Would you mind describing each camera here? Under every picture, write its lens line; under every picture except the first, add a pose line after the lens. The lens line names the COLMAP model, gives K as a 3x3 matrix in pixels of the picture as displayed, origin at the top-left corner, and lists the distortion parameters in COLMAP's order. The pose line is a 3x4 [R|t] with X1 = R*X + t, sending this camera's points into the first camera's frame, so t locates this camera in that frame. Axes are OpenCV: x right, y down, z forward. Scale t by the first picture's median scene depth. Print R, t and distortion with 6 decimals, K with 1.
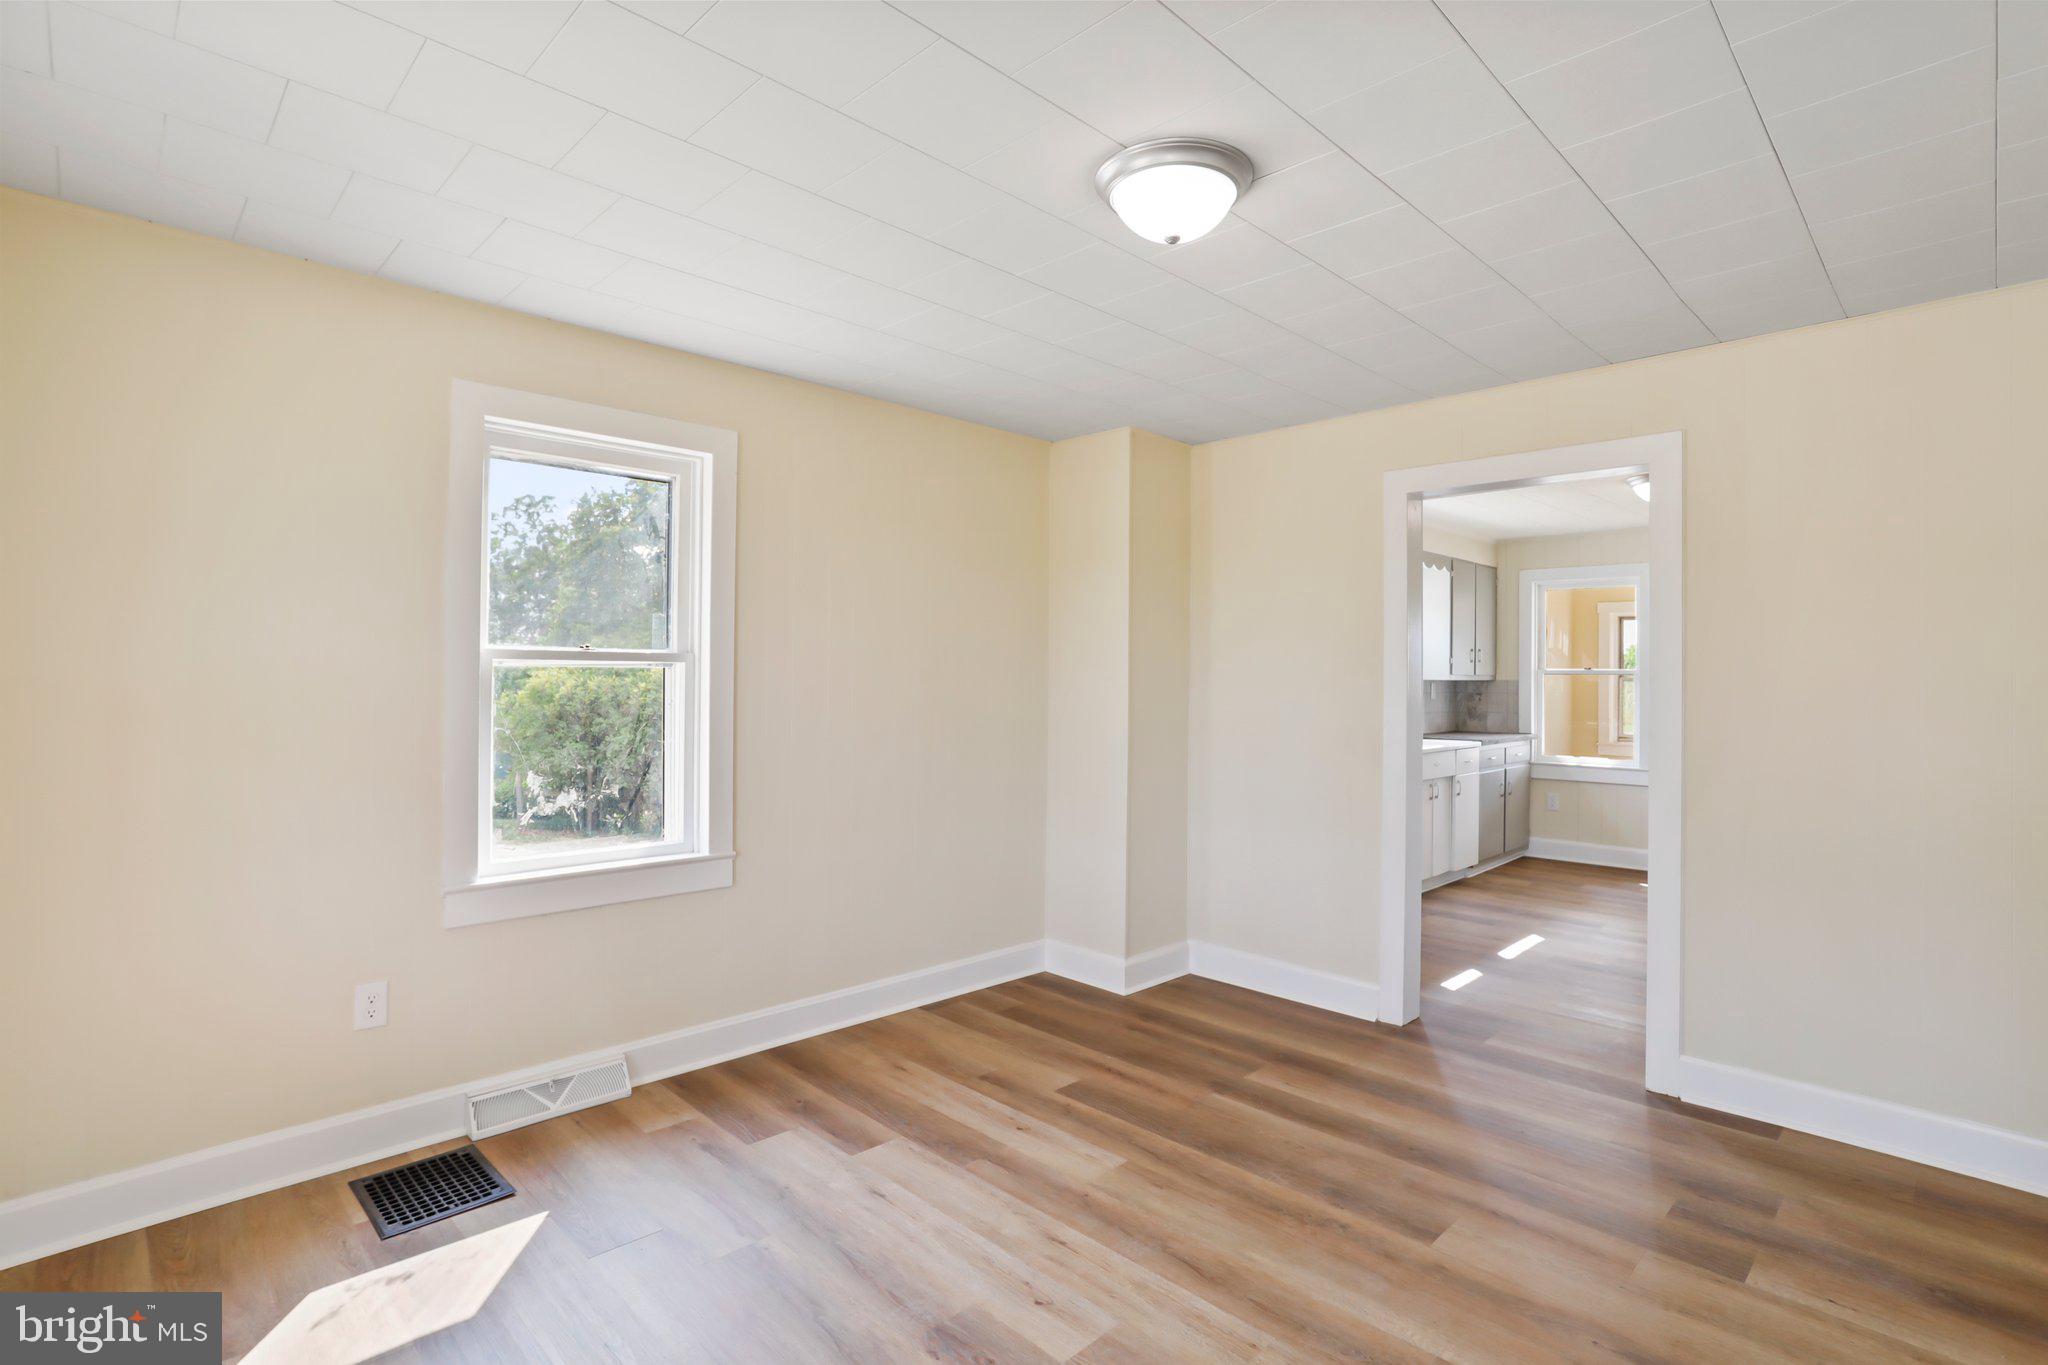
lens RADIAL K [[995.8, 0, 1005.8], [0, 995.8, 684.4], [0, 0, 1]] dist [-0.033991, 0.015543]
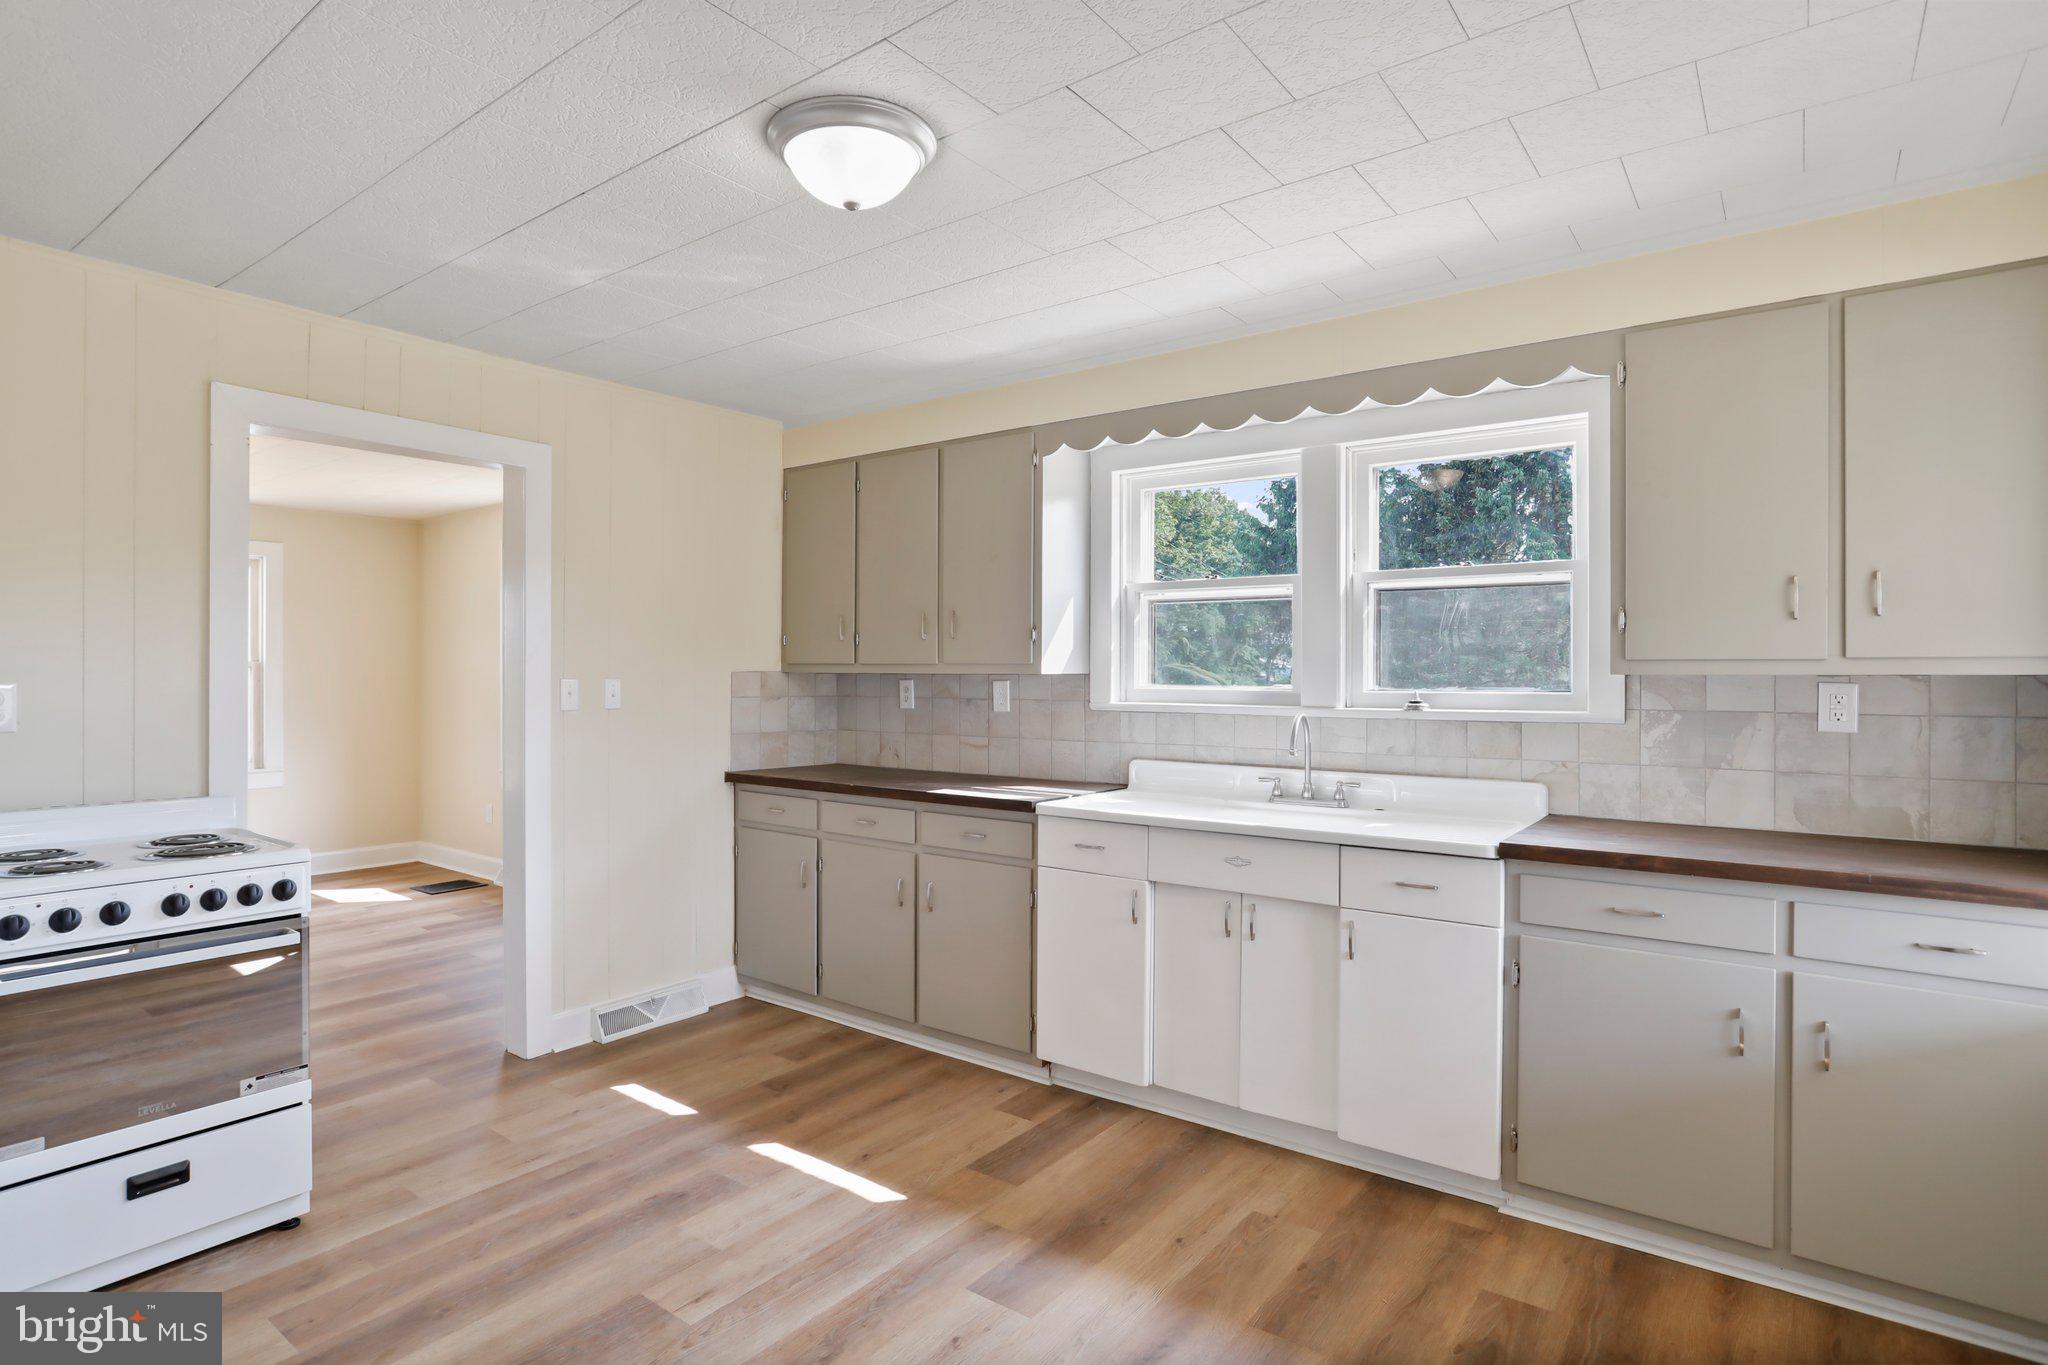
lens RADIAL K [[1069.4, 0, 1011.5], [0, 1069.4, 675.2], [0, 0, 1]] dist [-0.003221, 0.001534]
pose [[0.150053, -0.002126, -0.988676, 0.752559], [-0.002747, 0.999993, -0.002568, -0.002775], [0.988674, 0.003101, 0.150046, 0.684903]]
